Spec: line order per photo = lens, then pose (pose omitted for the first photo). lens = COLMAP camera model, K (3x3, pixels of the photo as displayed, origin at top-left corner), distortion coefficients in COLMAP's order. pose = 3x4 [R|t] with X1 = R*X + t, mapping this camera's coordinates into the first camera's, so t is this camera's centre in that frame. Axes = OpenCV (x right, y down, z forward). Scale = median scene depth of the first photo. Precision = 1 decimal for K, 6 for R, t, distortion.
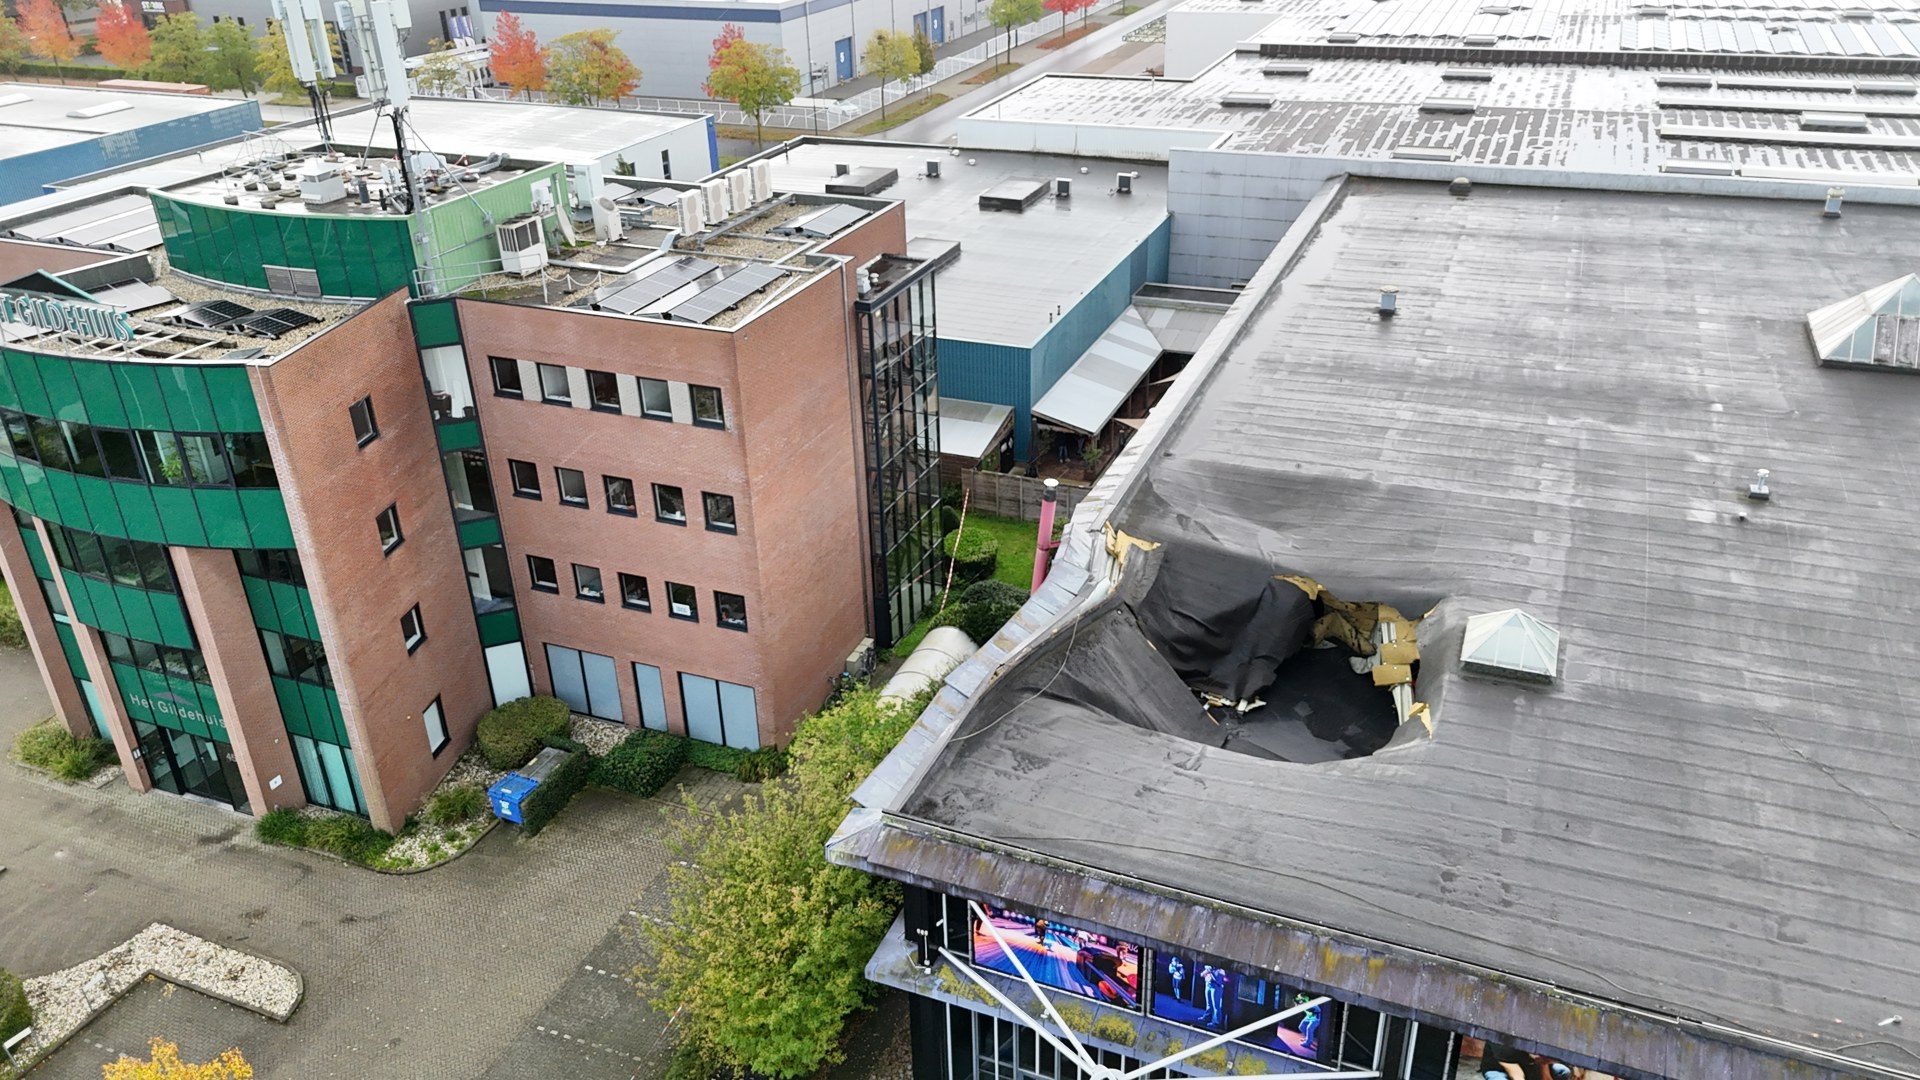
lens RADIAL K [[1419.7, 0, 962.4], [0, 1419.7, 541.4], [0, 0, 1]] dist [0.091172, -0.089260]
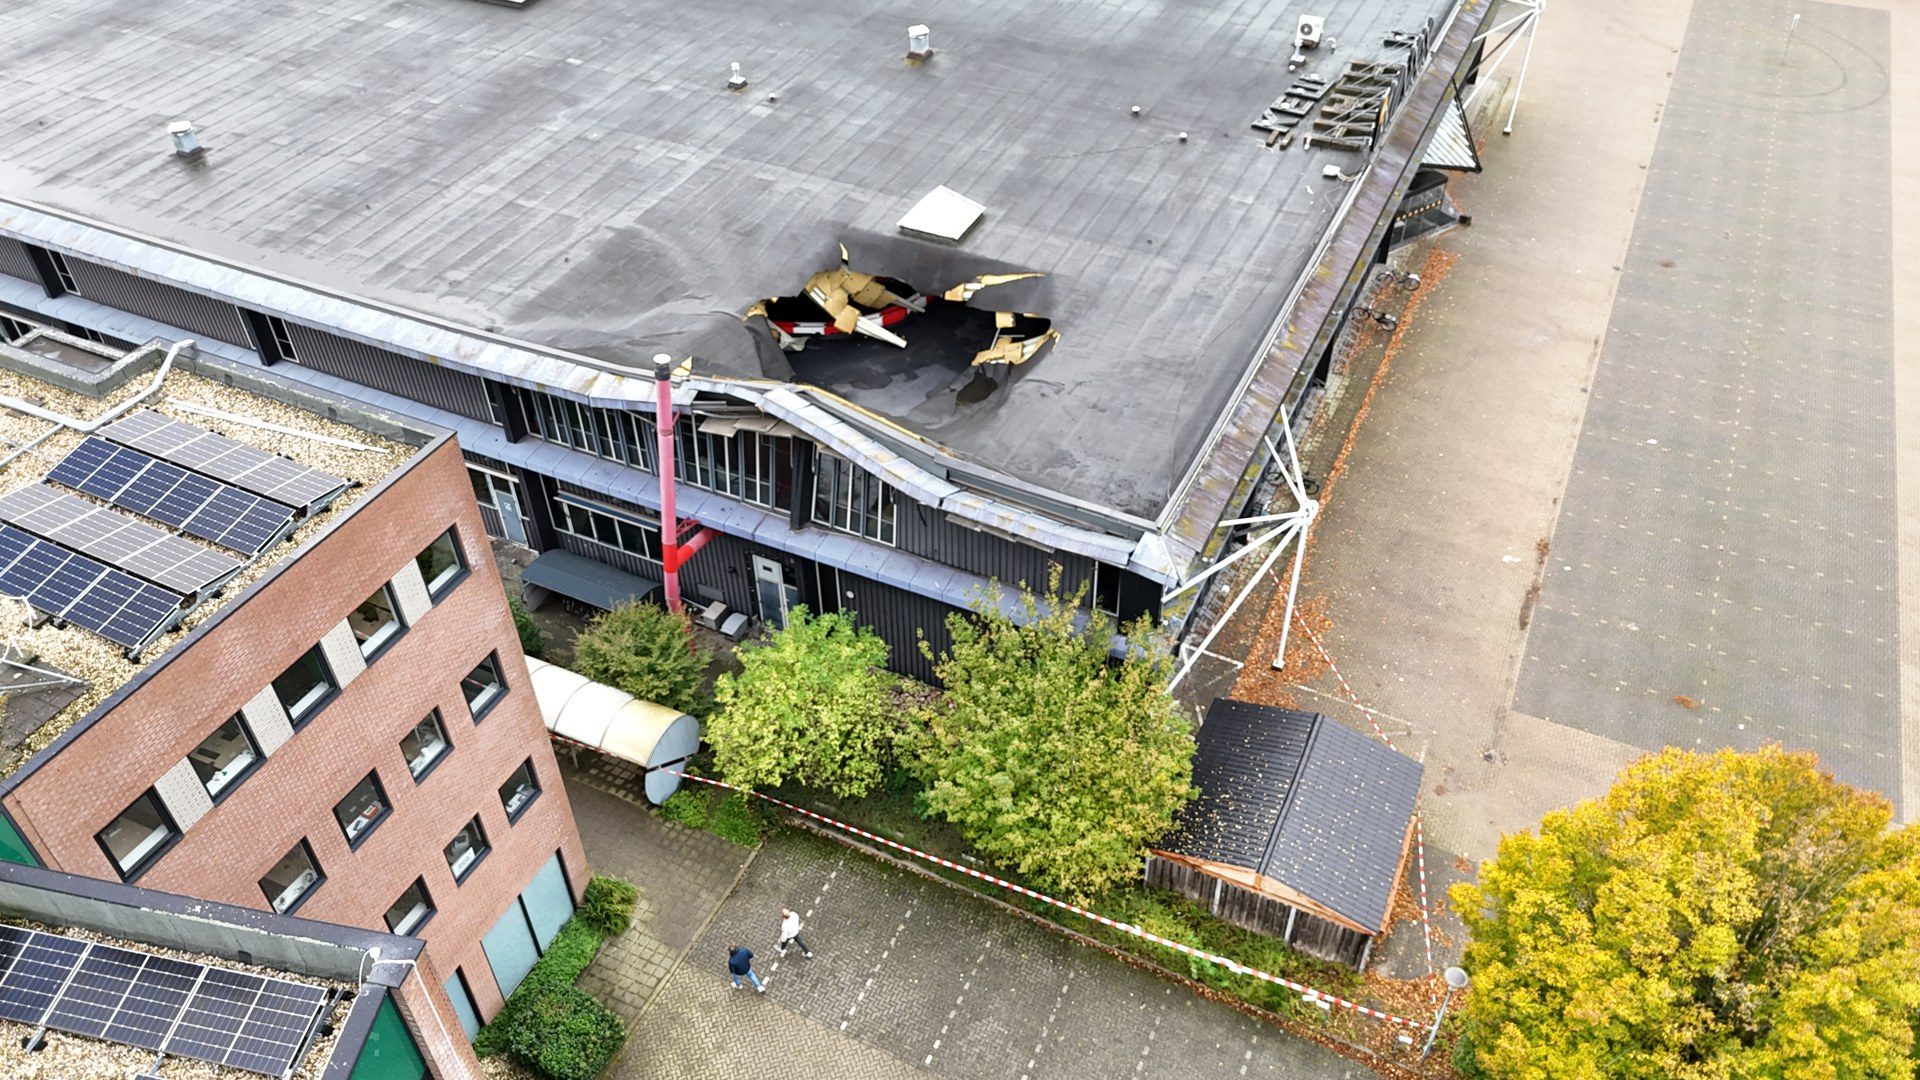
lens RADIAL K [[1419.7, 0, 962.4], [0, 1419.7, 541.4], [0, 0, 1]] dist [0.091172, -0.089260]
pose [[0.048215, -0.637050, 0.769313, -0.638095], [0.471044, 0.693685, 0.544902, -0.333705], [-0.880791, 0.336108, 0.333524, 0.519808]]
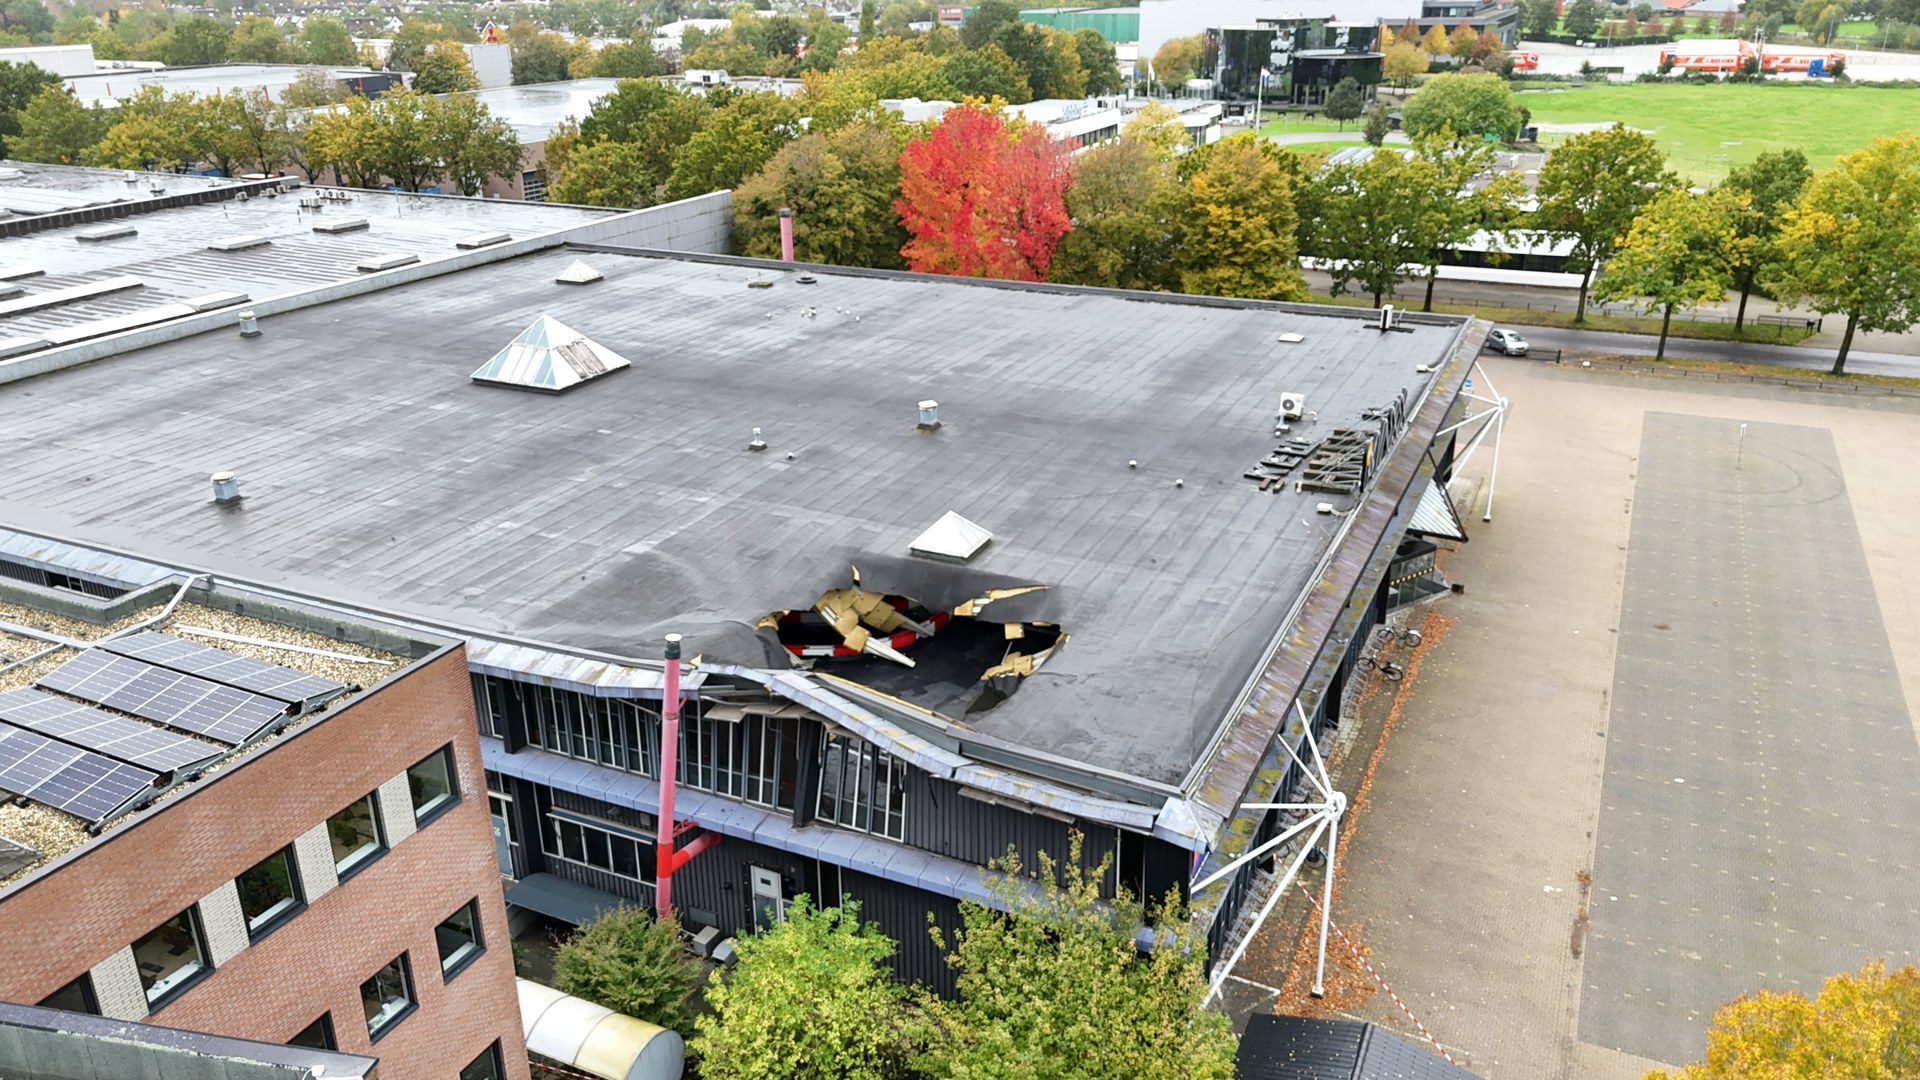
lens RADIAL K [[1419.7, 0, 962.4], [0, 1419.7, 541.4], [0, 0, 1]] dist [0.091172, -0.089260]
pose [[0.045600, -0.352554, 0.934680, -0.684744], [0.470478, 0.832966, 0.291235, -0.245759], [-0.881233, 0.426465, 0.203852, 0.574912]]
